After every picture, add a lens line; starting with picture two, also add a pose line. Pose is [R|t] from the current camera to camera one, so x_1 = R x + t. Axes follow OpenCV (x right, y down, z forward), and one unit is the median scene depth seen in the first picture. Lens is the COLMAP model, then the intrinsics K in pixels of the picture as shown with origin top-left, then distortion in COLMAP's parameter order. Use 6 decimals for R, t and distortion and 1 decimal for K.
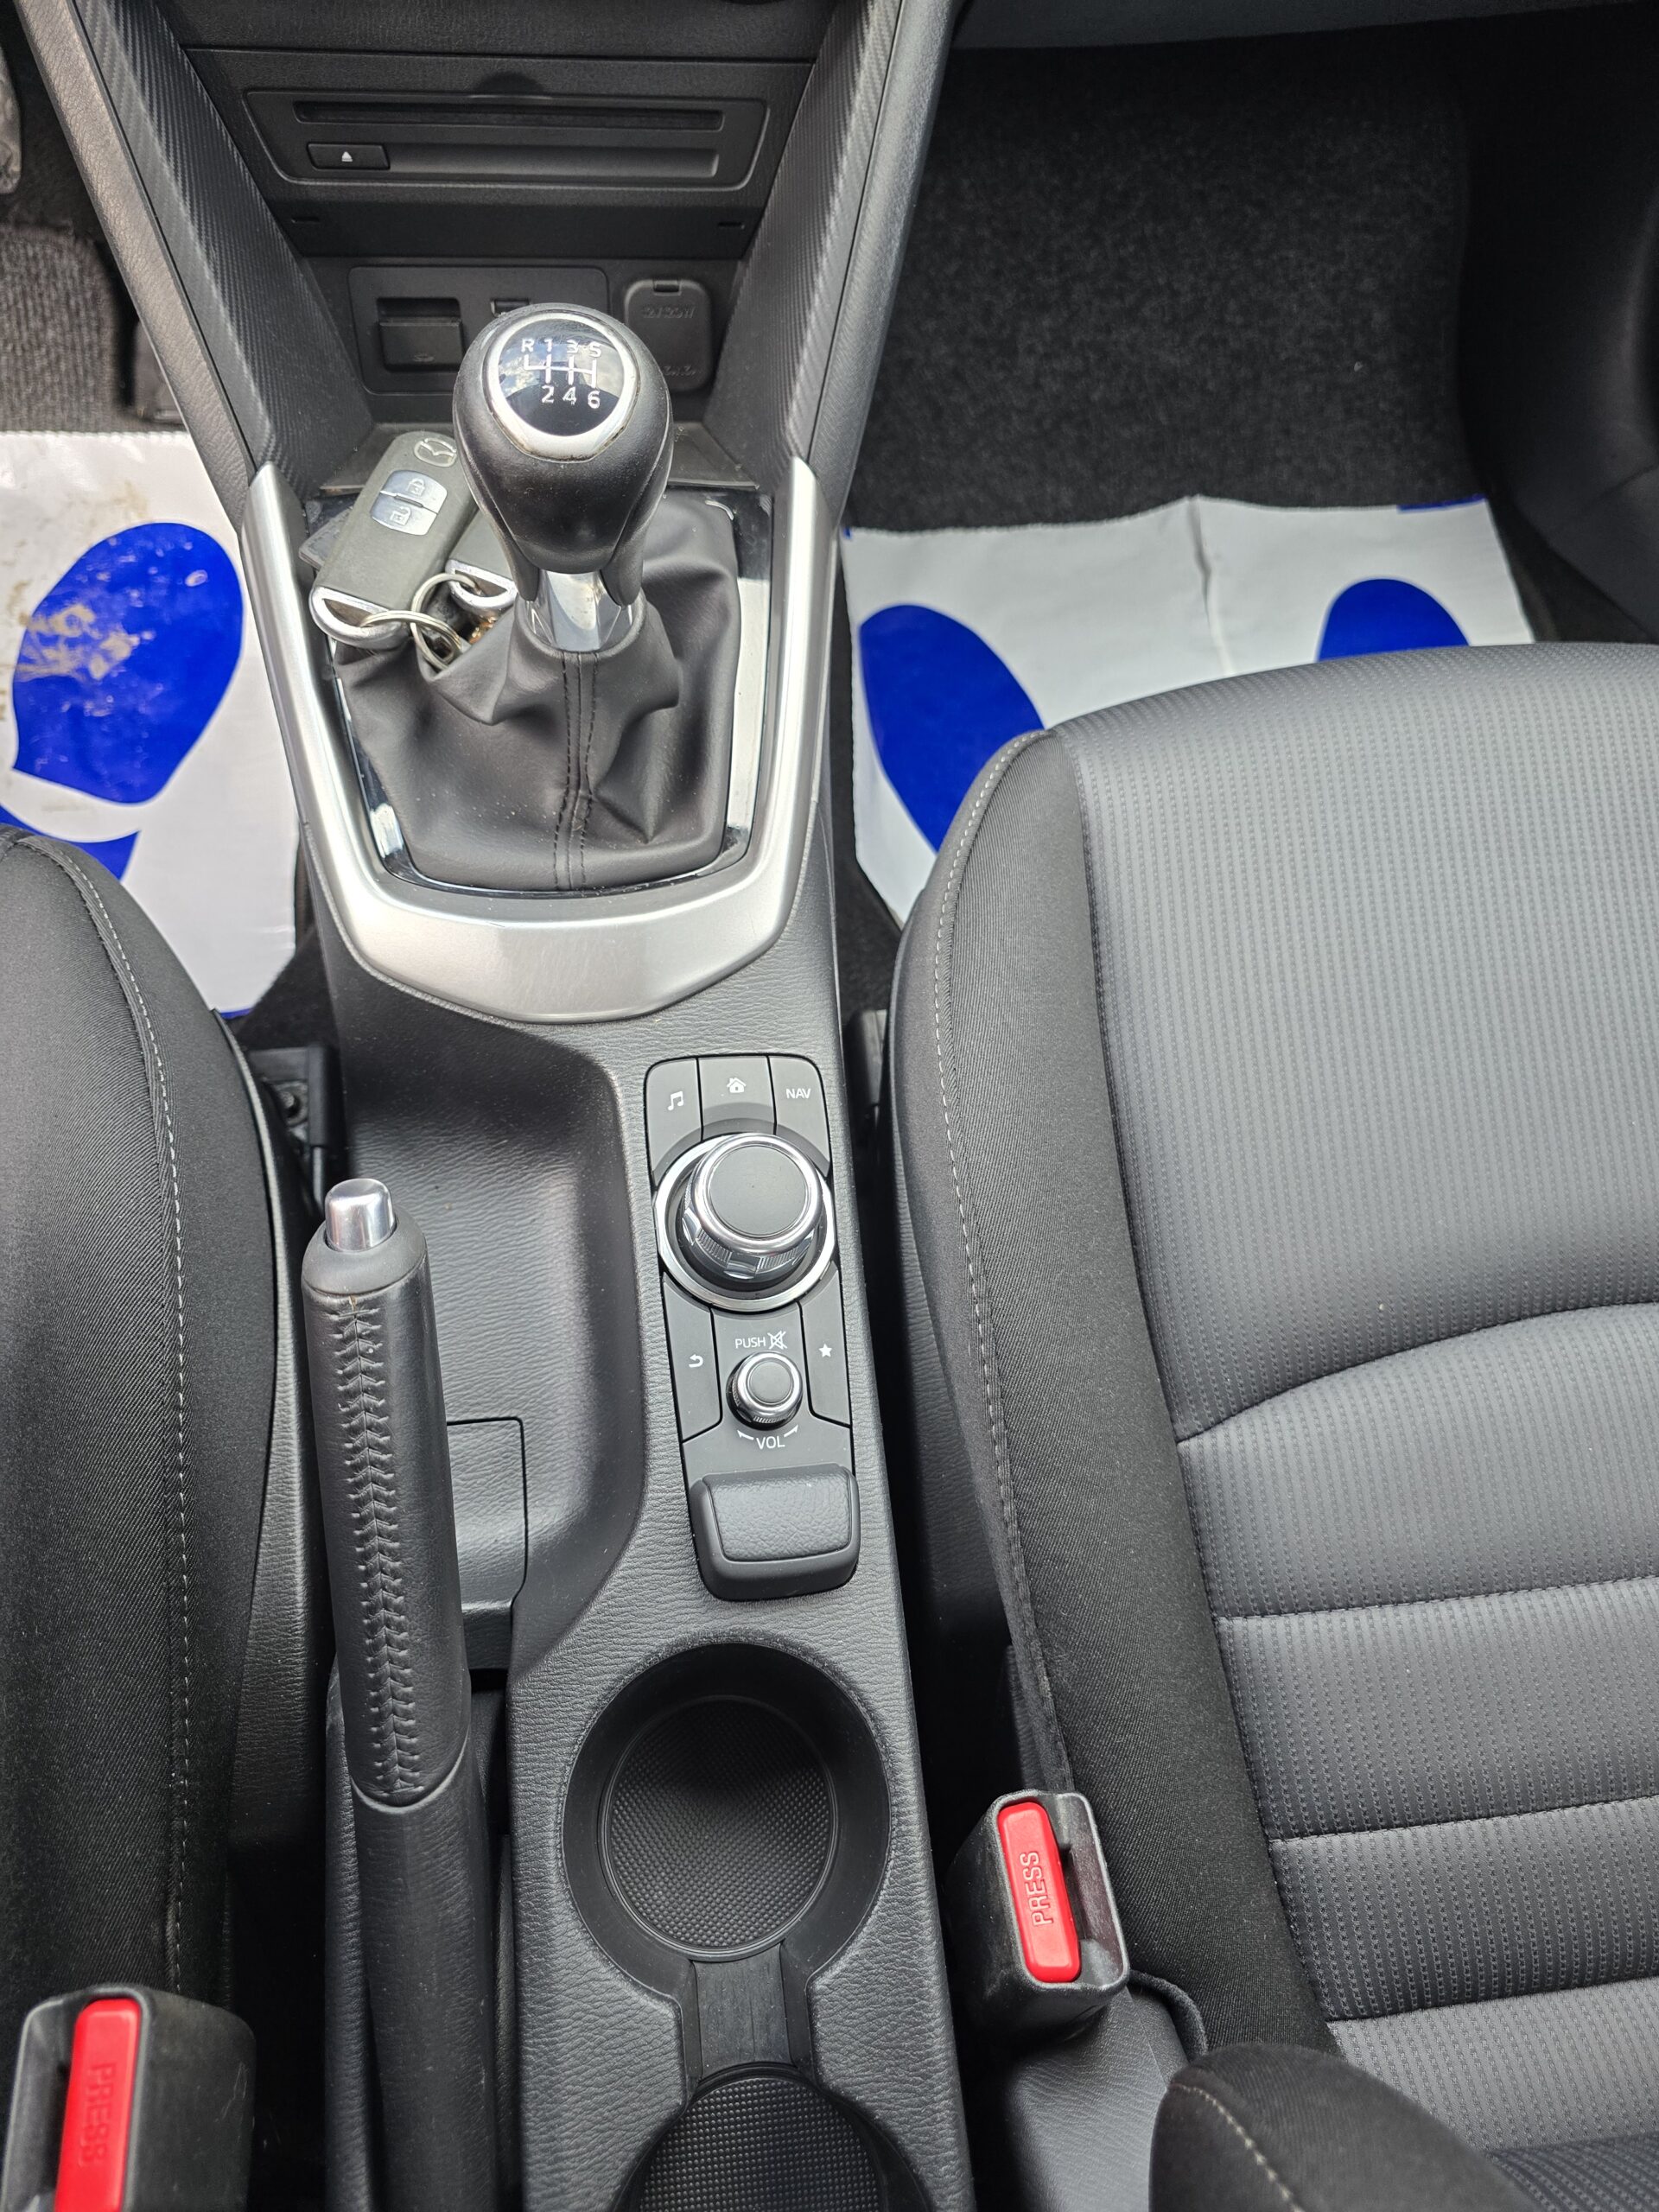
lens RADIAL K [[1508.2, 0, 837.9], [0, 1508.2, 1086.1], [0, 0, 1]] dist [0.046321, -0.042947]
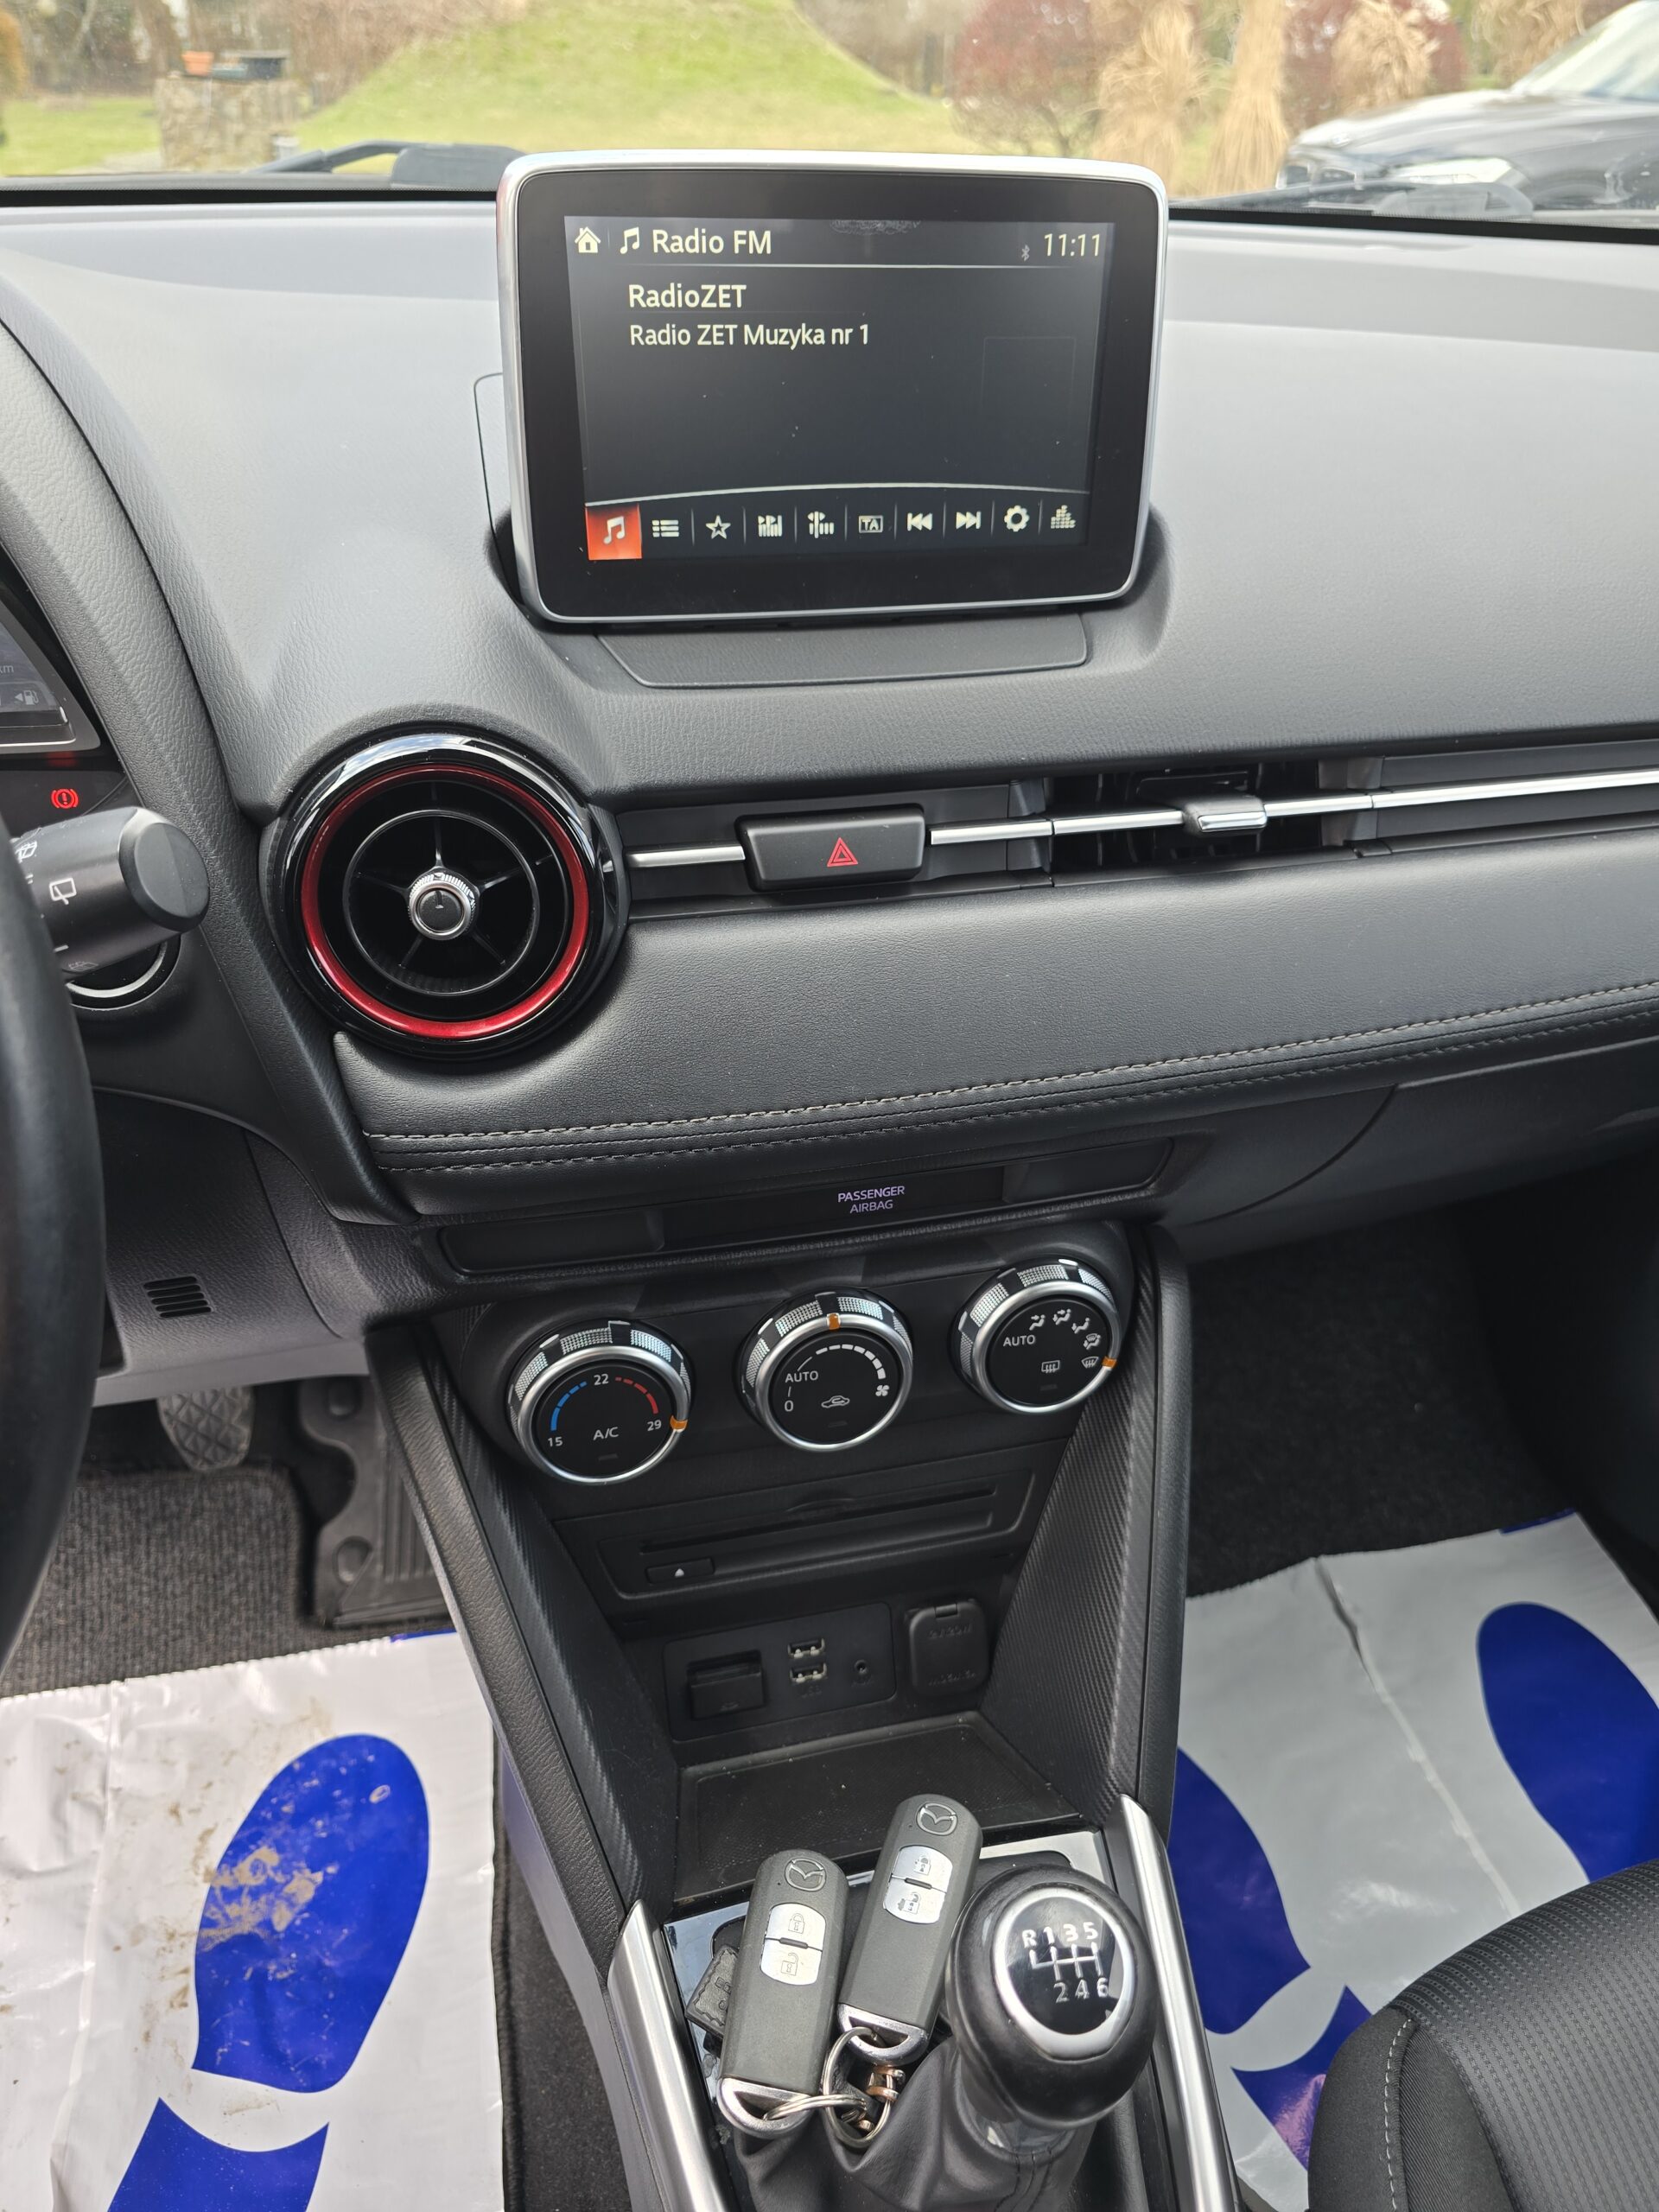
lens RADIAL K [[1508.9, 0, 836.7], [0, 1508.9, 1133.8], [0, 0, 1]] dist [0.041102, -0.043610]
pose [[0.991493, -0.120465, 0.049302, -0.126497], [0.129086, 0.861368, -0.491306, -0.183974], [0.016718, 0.493490, 0.869591, -0.074342]]
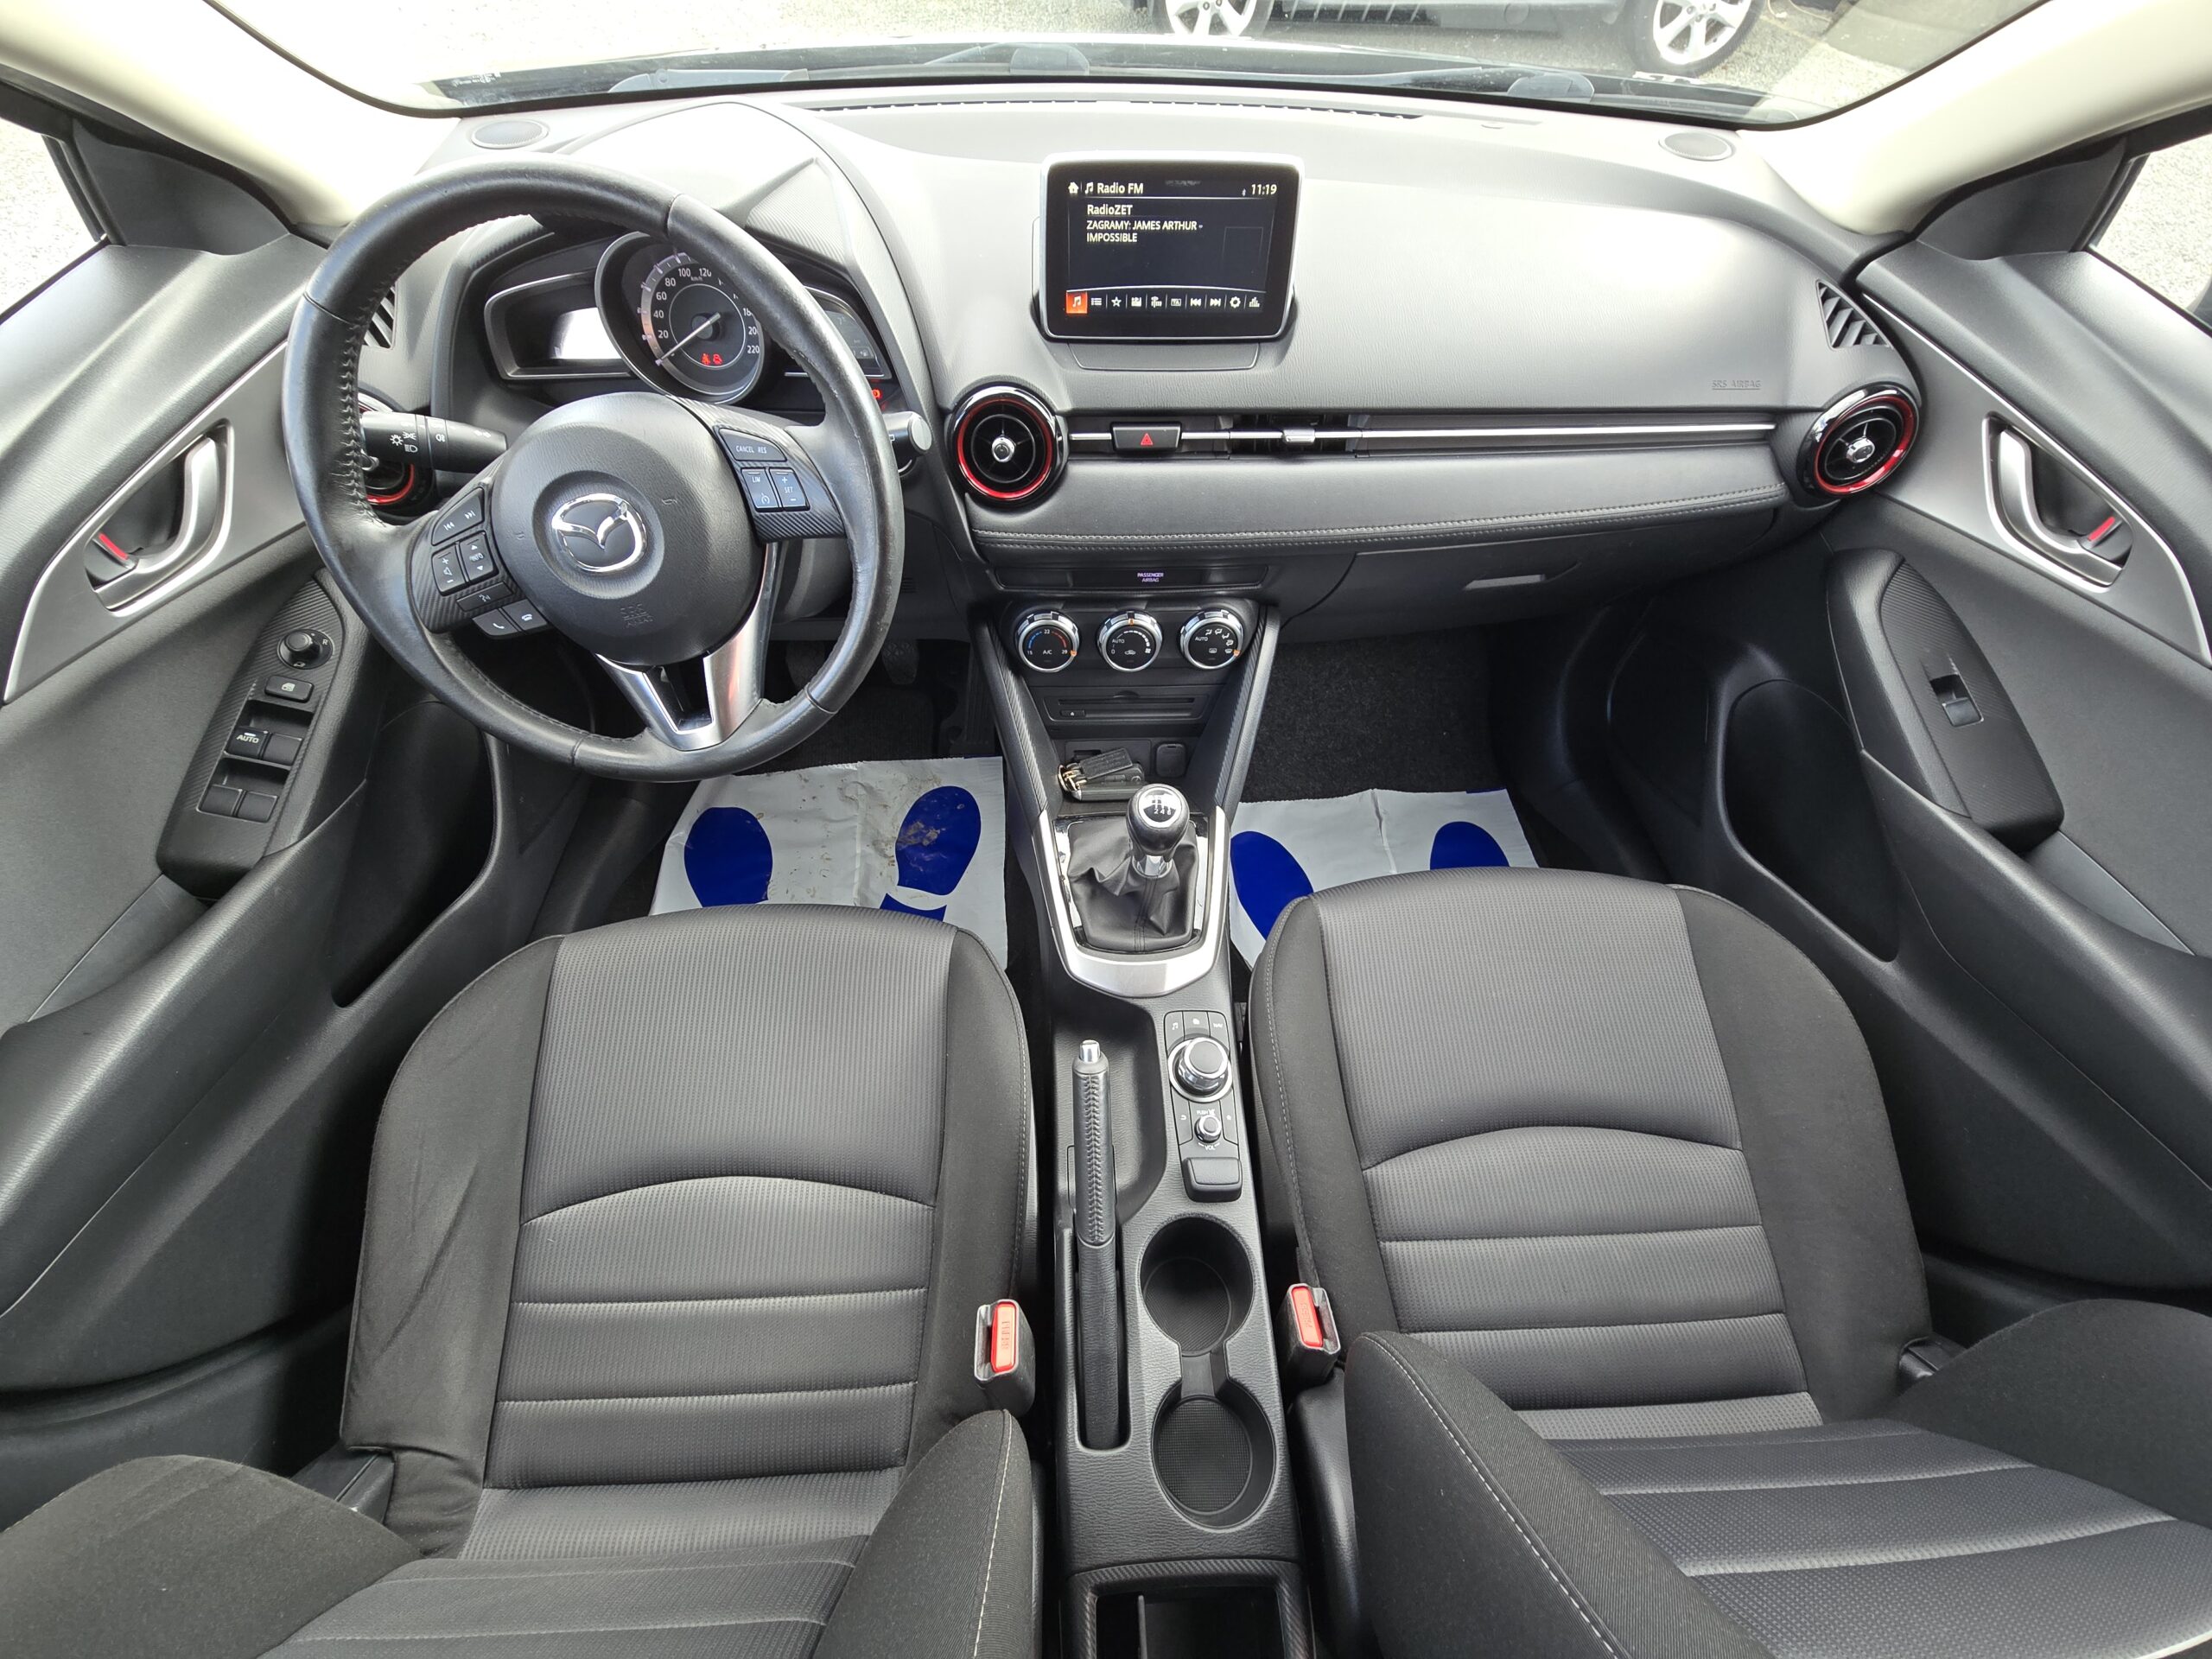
lens RADIAL K [[892.4, 0, 1100.4], [0, 892.4, 842.0], [0, 0, 1]] dist [-0.000046, -0.000083]
pose [[0.993865, 0.012117, -0.109931, -0.035411], [-0.038237, 0.970331, -0.238738, 0.042223], [0.103777, 0.241477, 0.964842, -0.387174]]
